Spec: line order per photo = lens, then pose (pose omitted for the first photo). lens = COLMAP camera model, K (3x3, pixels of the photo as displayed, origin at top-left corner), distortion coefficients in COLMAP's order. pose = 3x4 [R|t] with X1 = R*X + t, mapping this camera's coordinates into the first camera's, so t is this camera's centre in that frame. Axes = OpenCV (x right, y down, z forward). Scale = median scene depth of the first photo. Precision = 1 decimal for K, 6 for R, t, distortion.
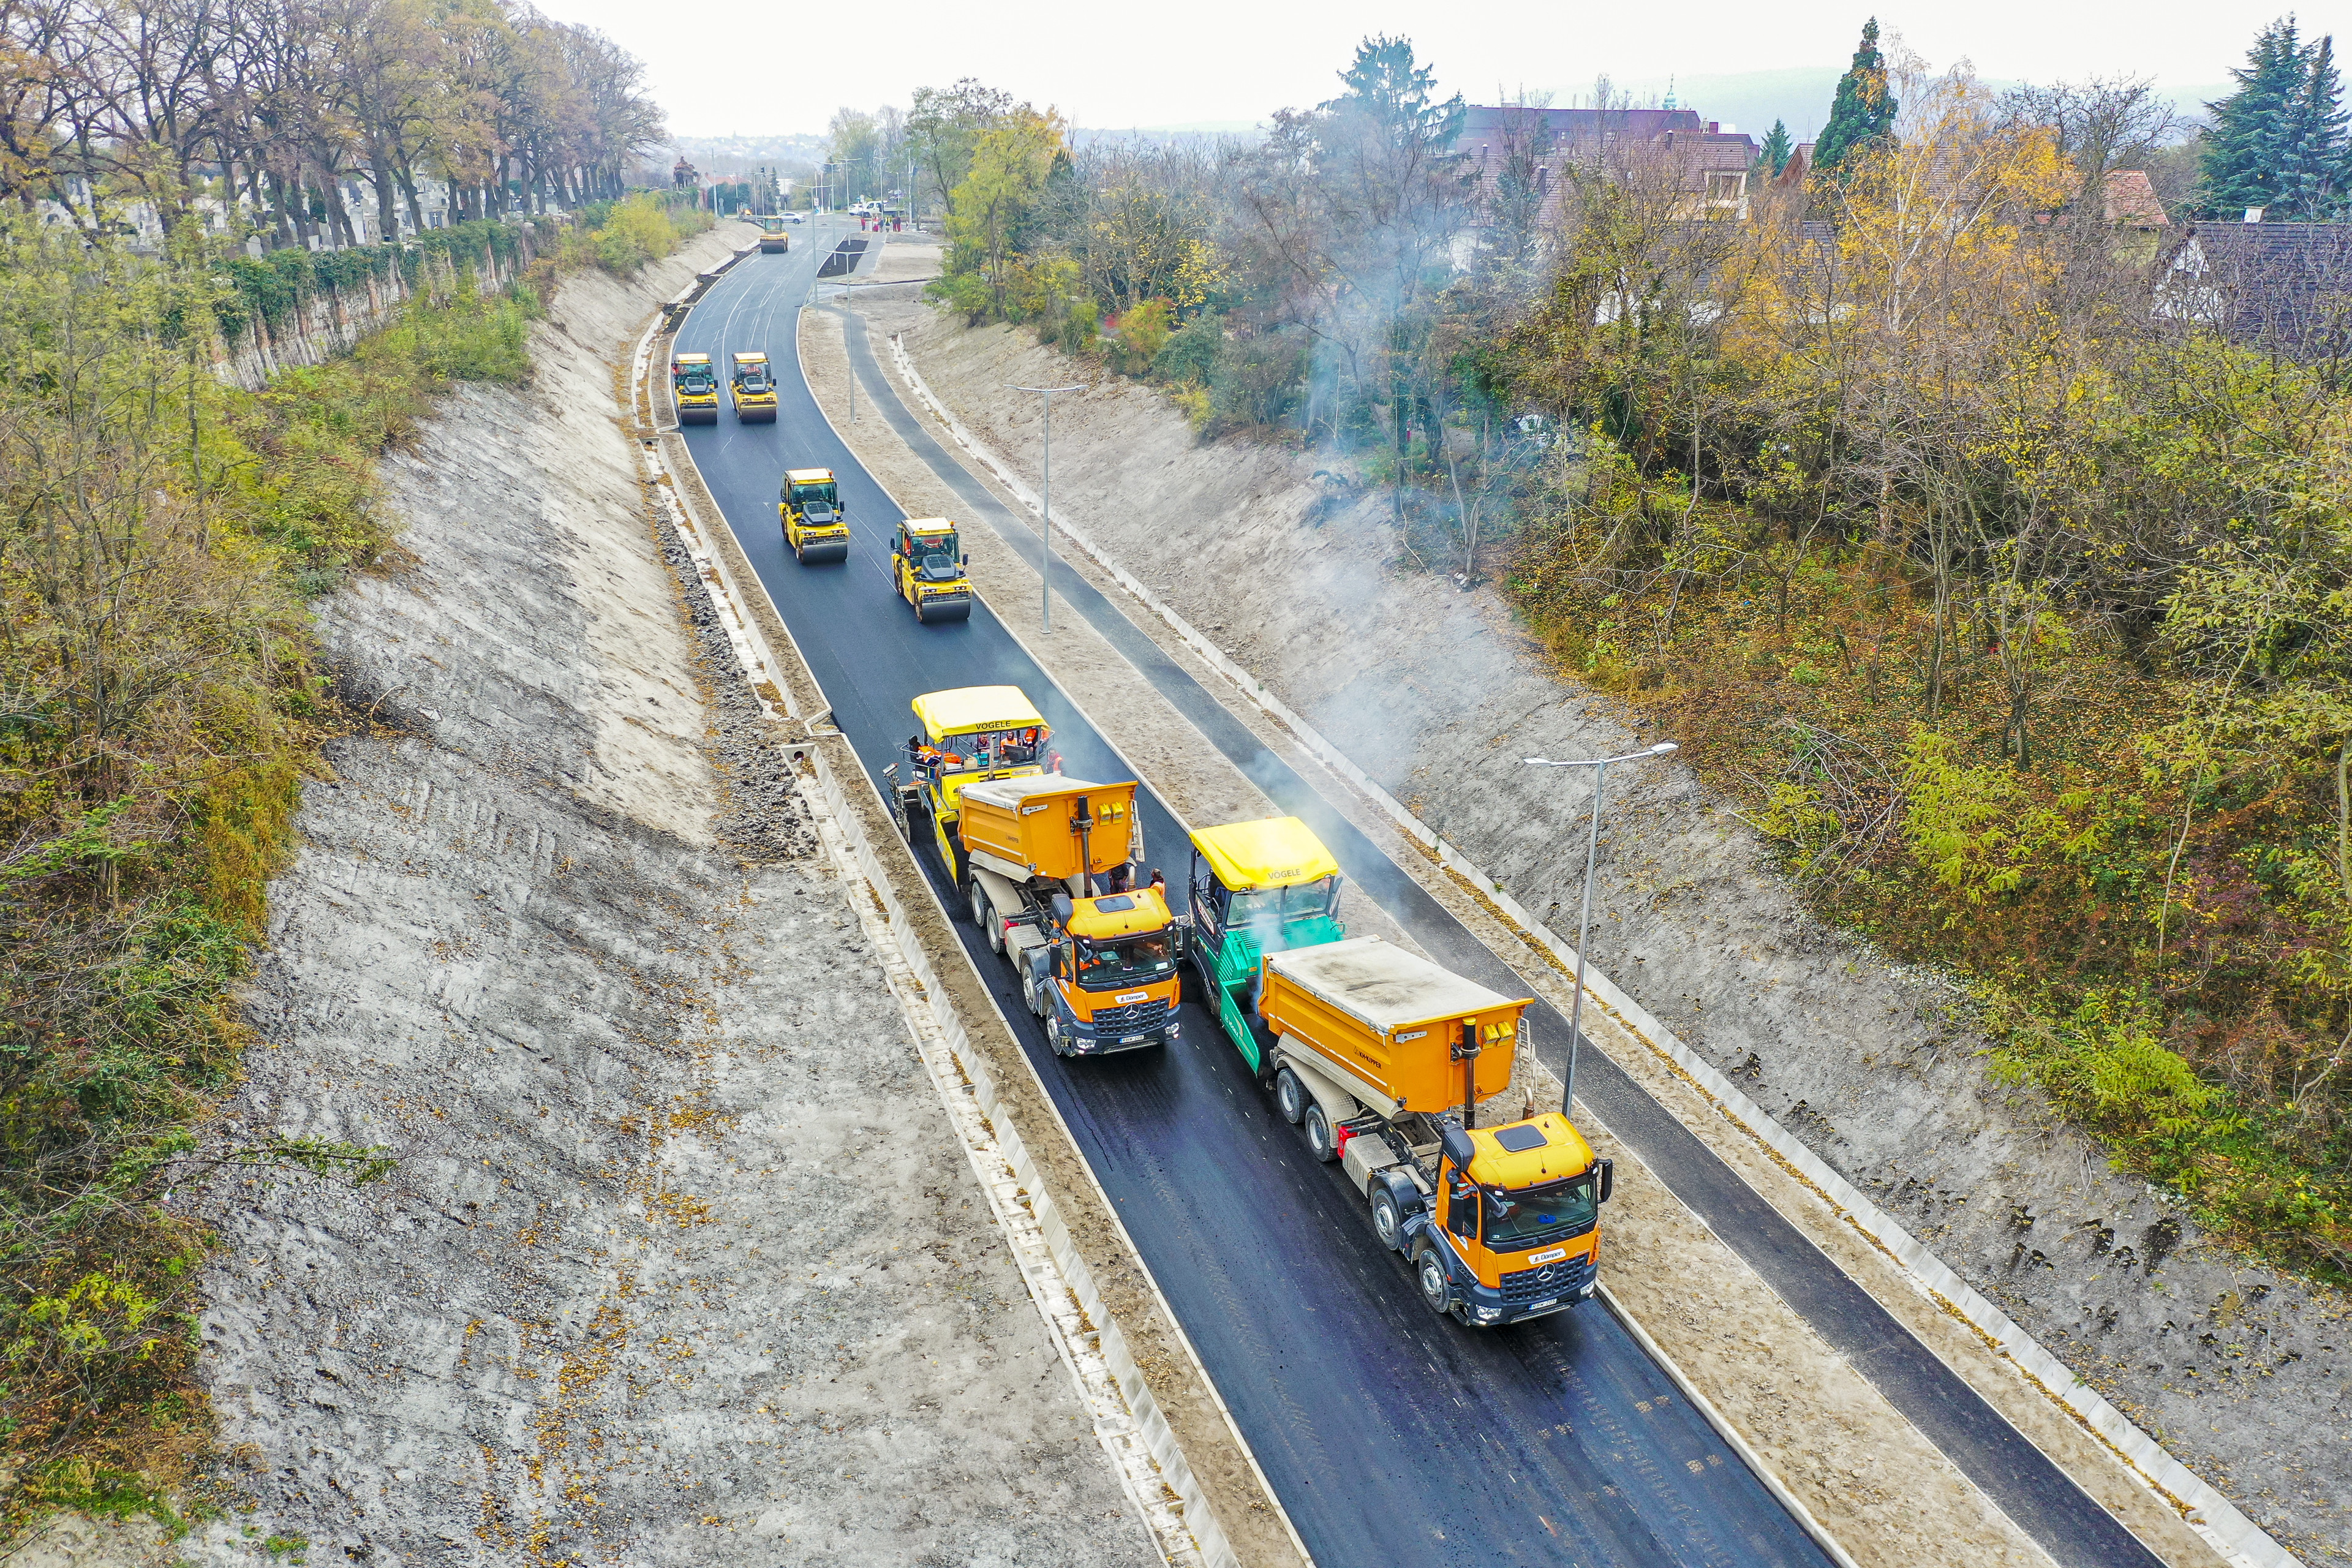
lens RADIAL K [[1839.7, 0, 1169.9], [0, 1839.7, 775.9], [0, 0, 1]] dist [-0.006056, -0.005794]
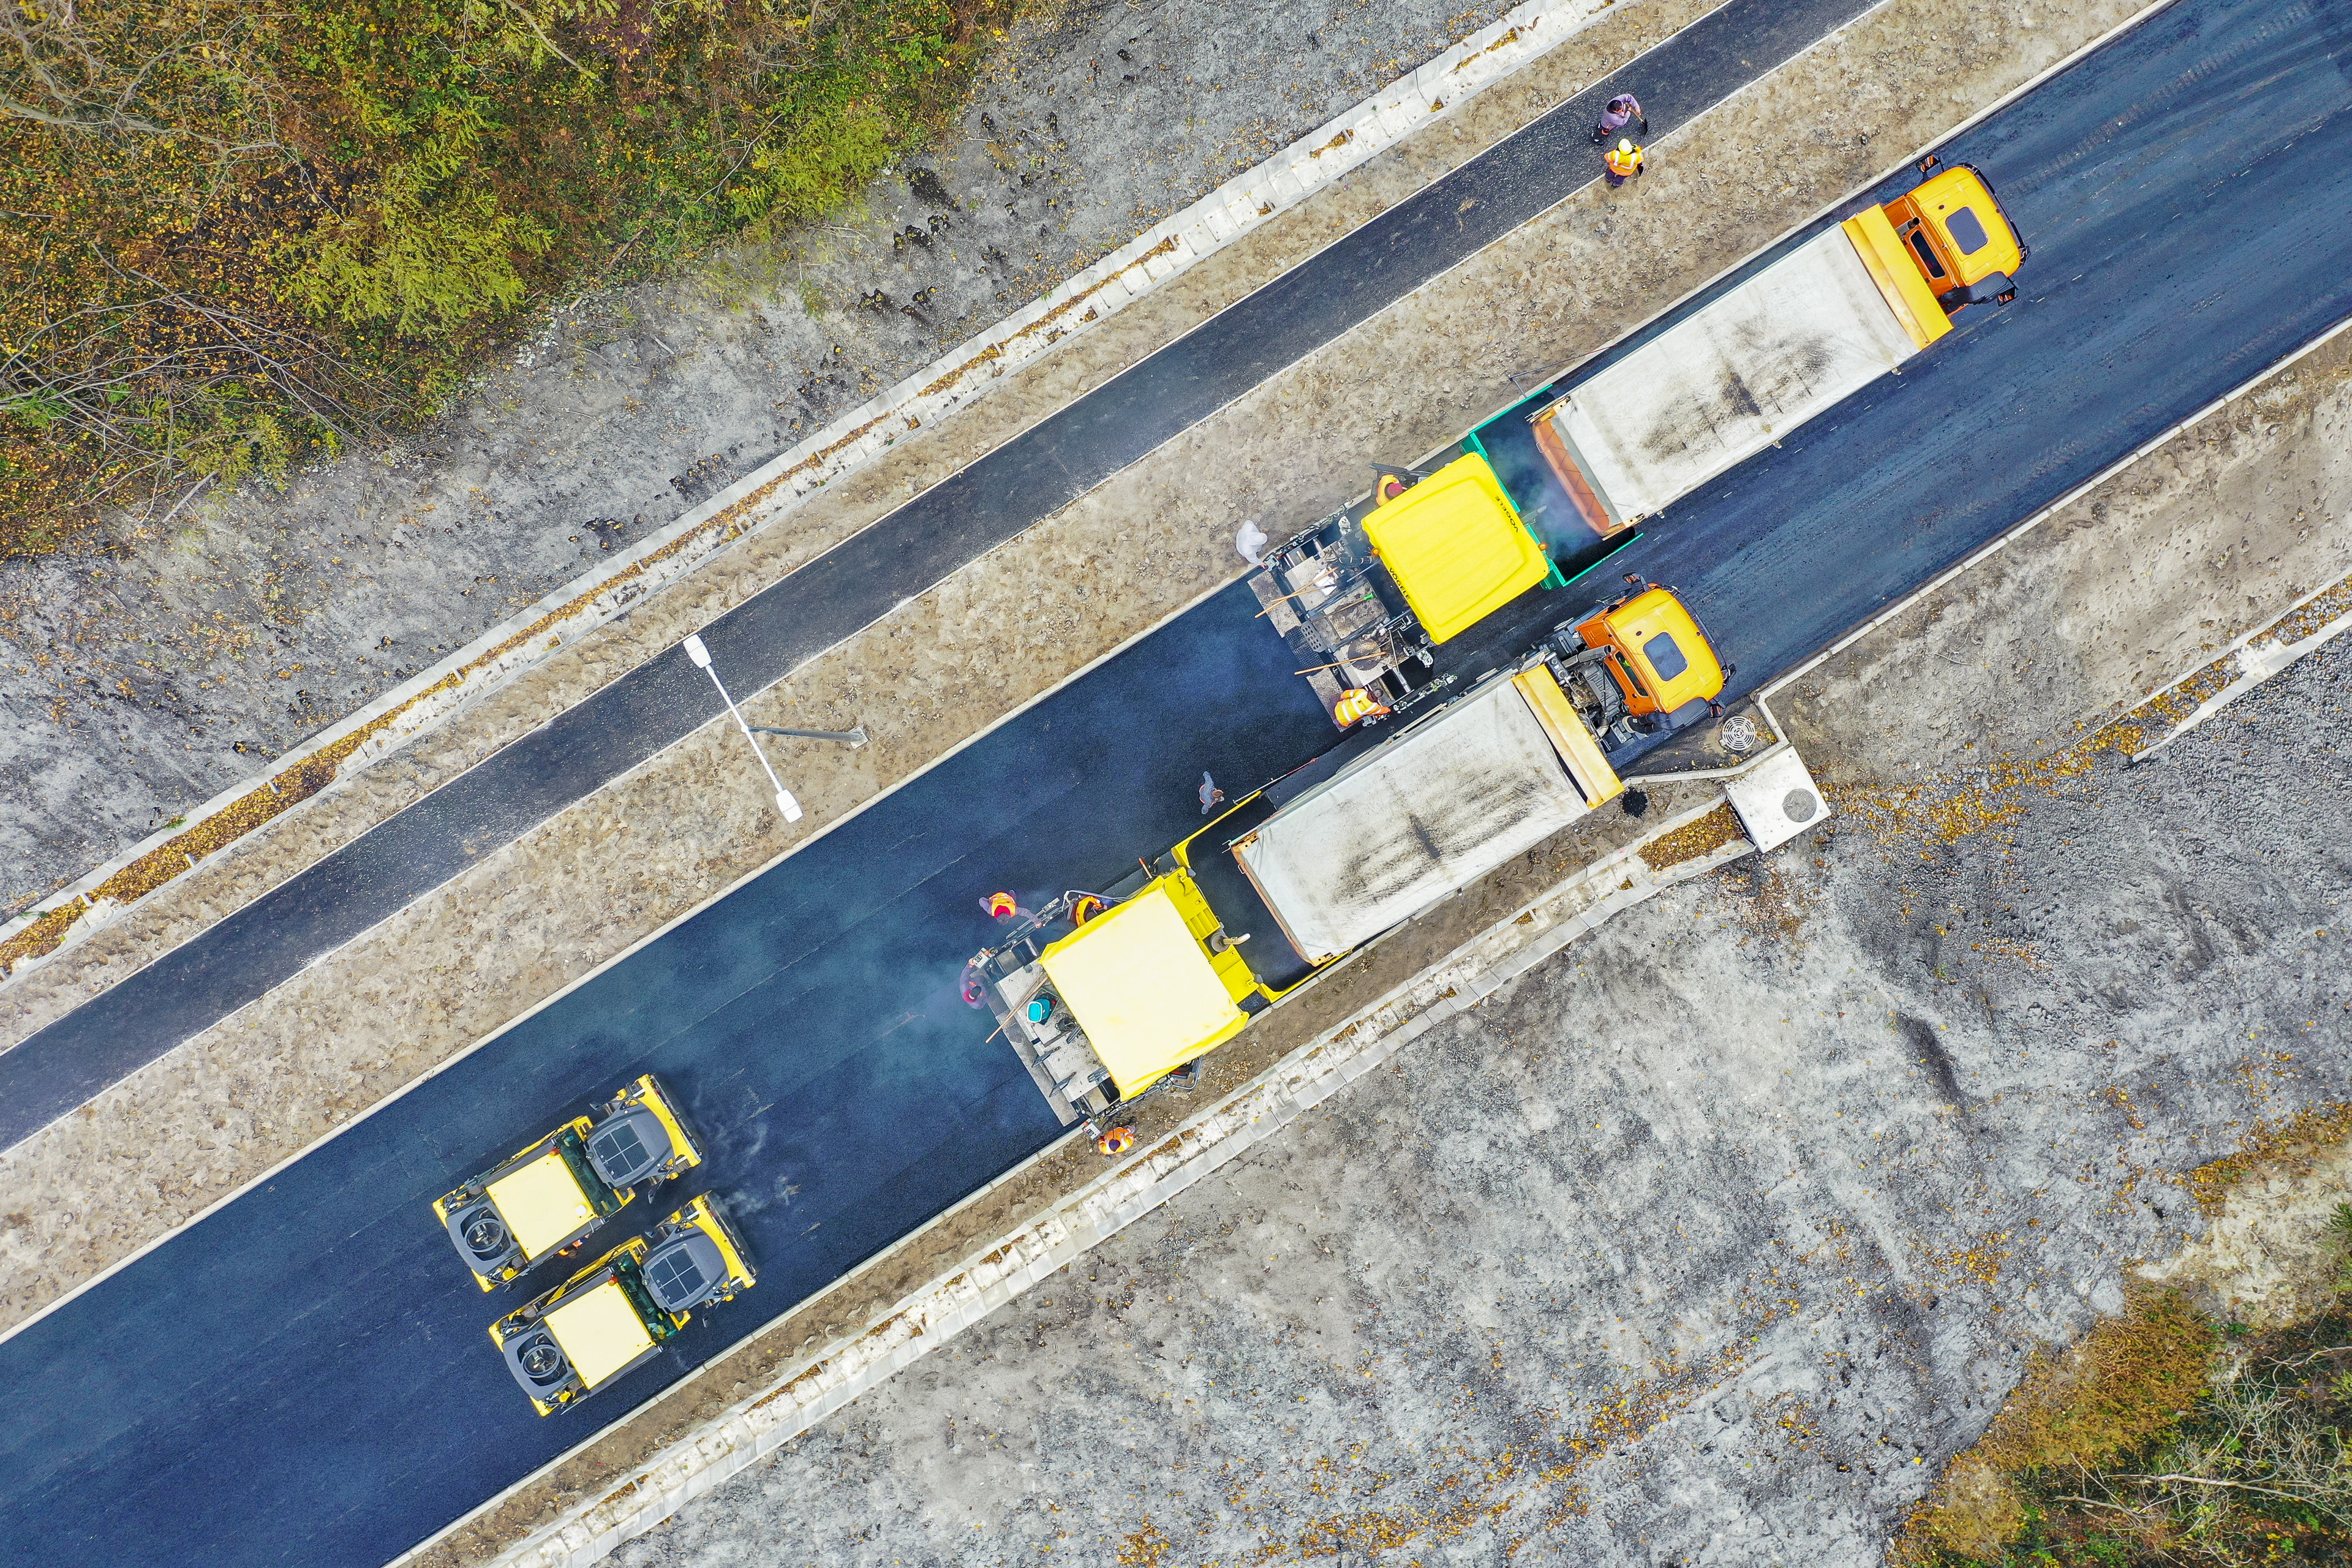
lens RADIAL K [[1839.7, 0, 1169.9], [0, 1839.7, 775.9], [0, 0, 1]] dist [-0.006056, -0.005794]
pose [[-0.195927, -0.980411, -0.020156, 0.191303], [0.323784, -0.084080, 0.942388, -0.710313], [-0.925622, 0.178113, 0.333915, 0.551594]]
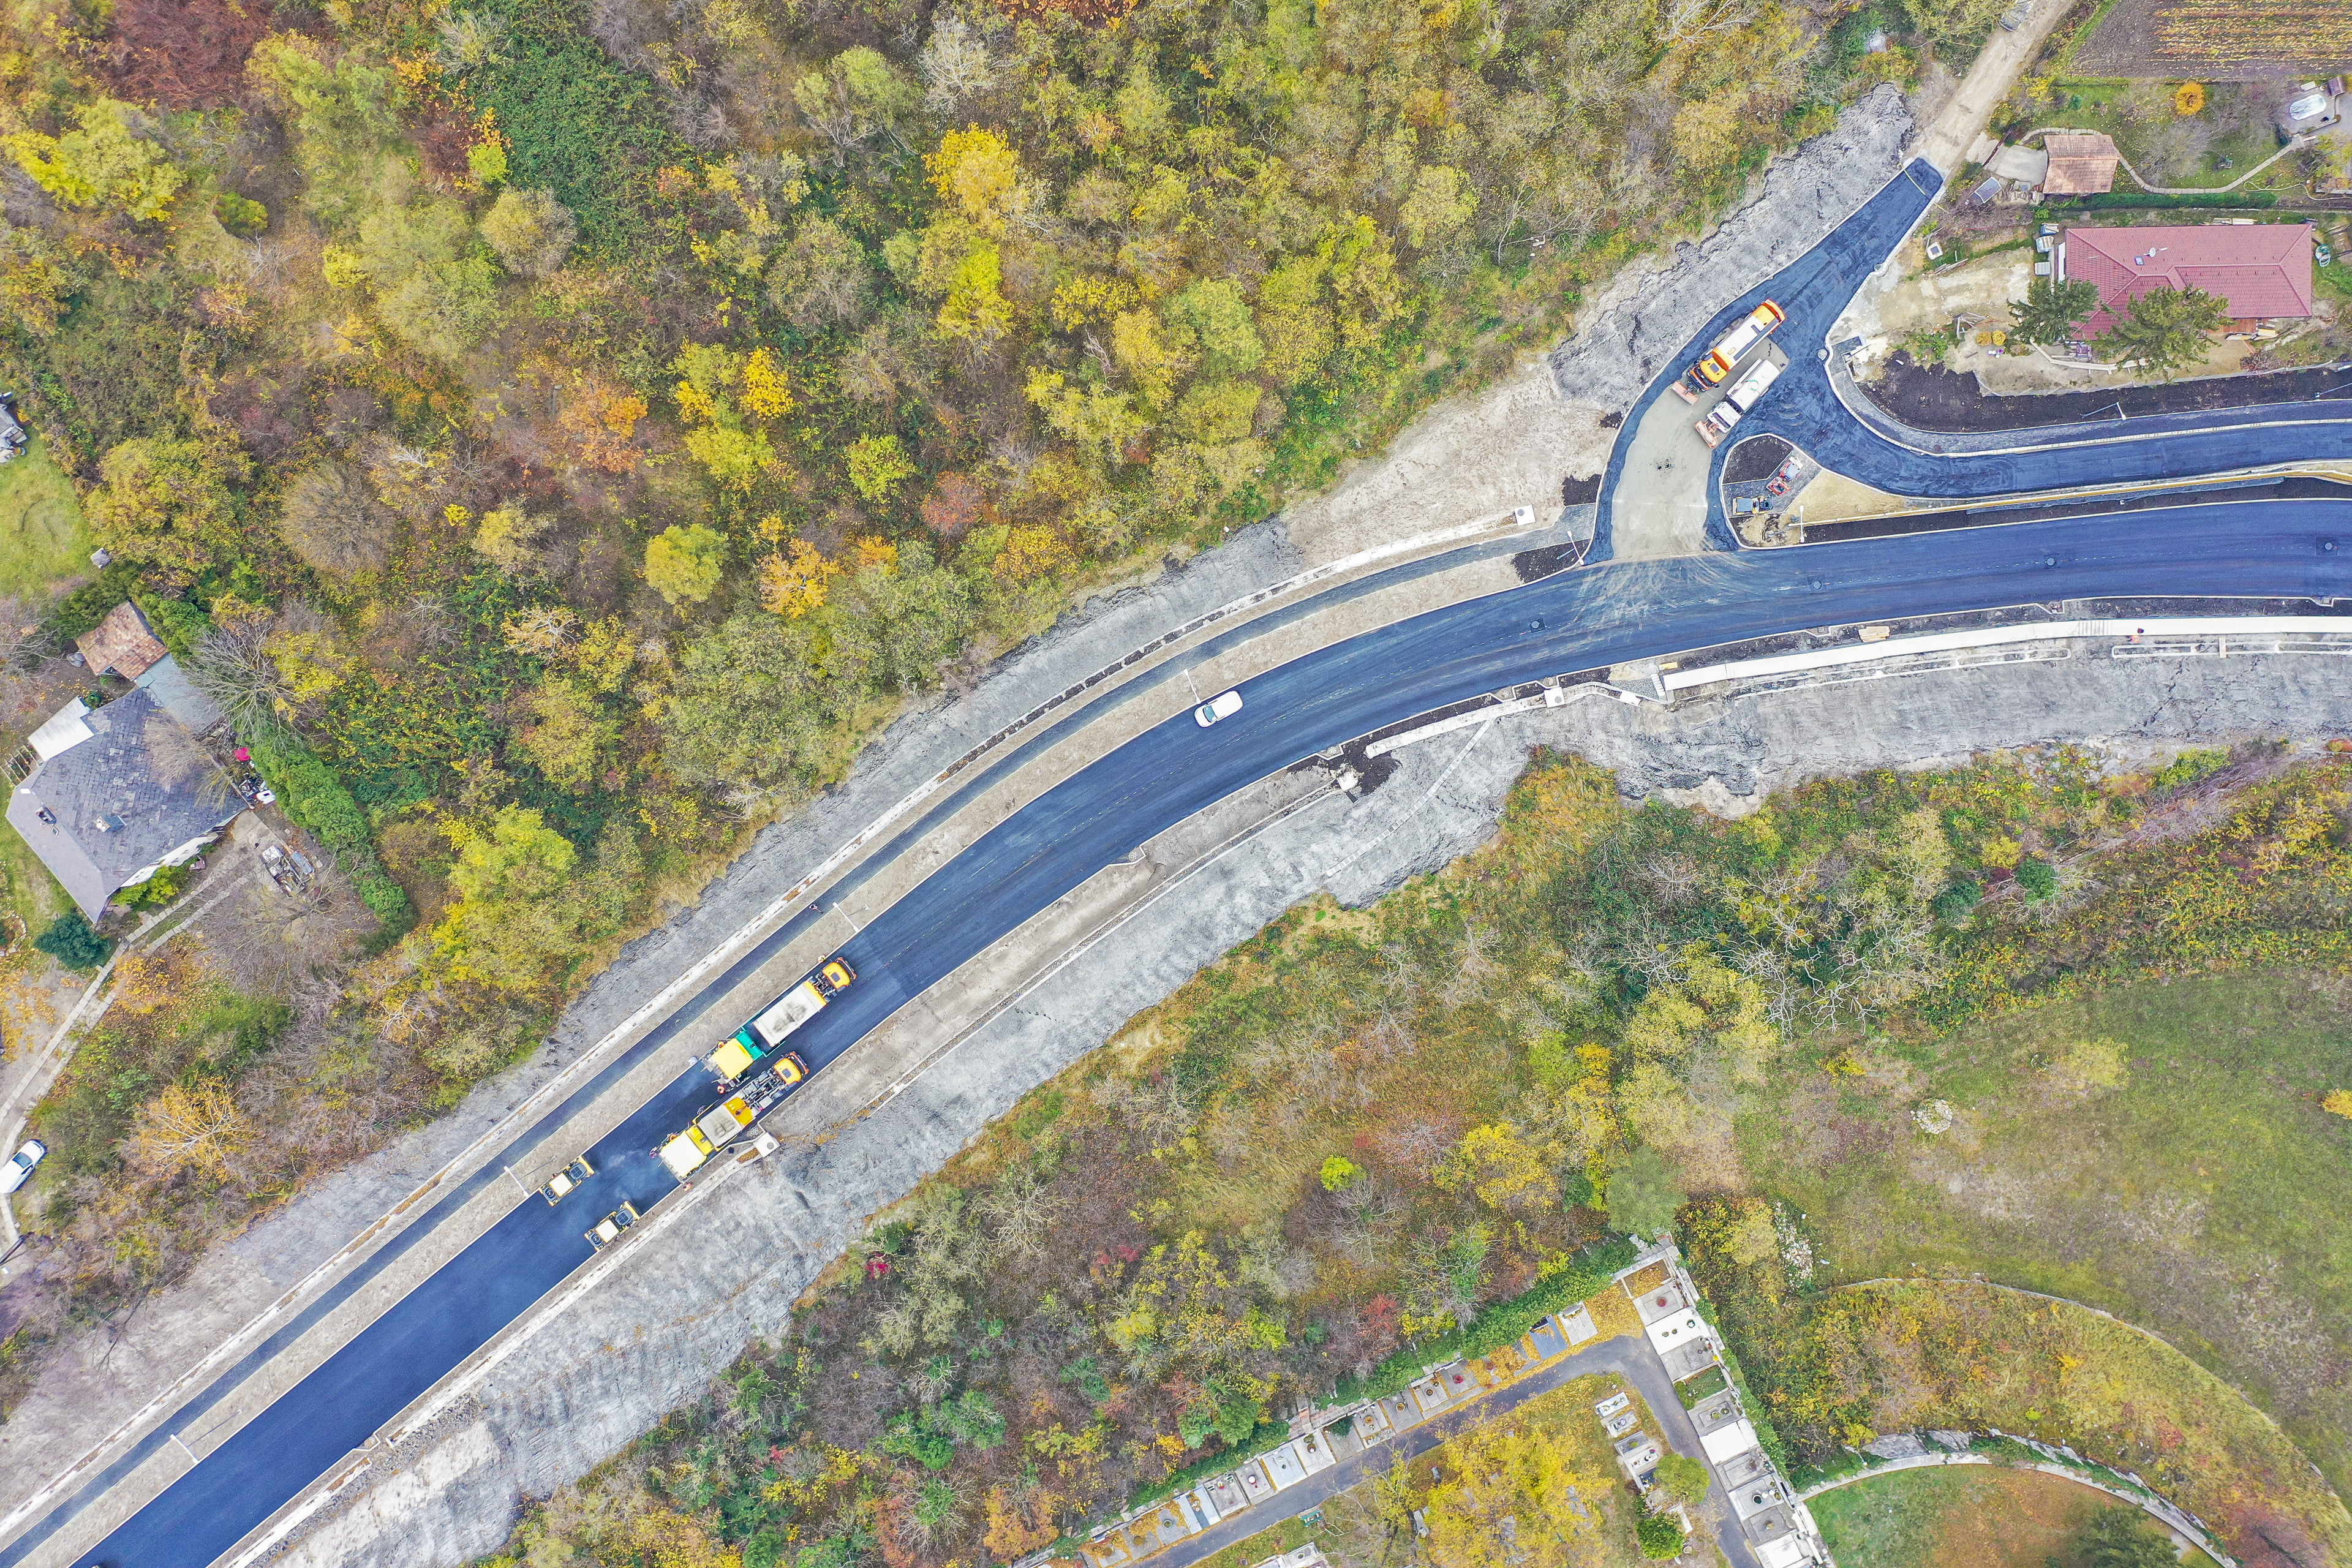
lens RADIAL K [[1839.7, 0, 1169.9], [0, 1839.7, 775.9], [0, 0, 1]] dist [-0.006056, -0.005794]
pose [[-0.313282, -0.949330, -0.025045, 0.789930], [0.311789, -0.127730, 0.941527, -3.636907], [-0.897018, 0.287155, 0.336006, -2.256054]]
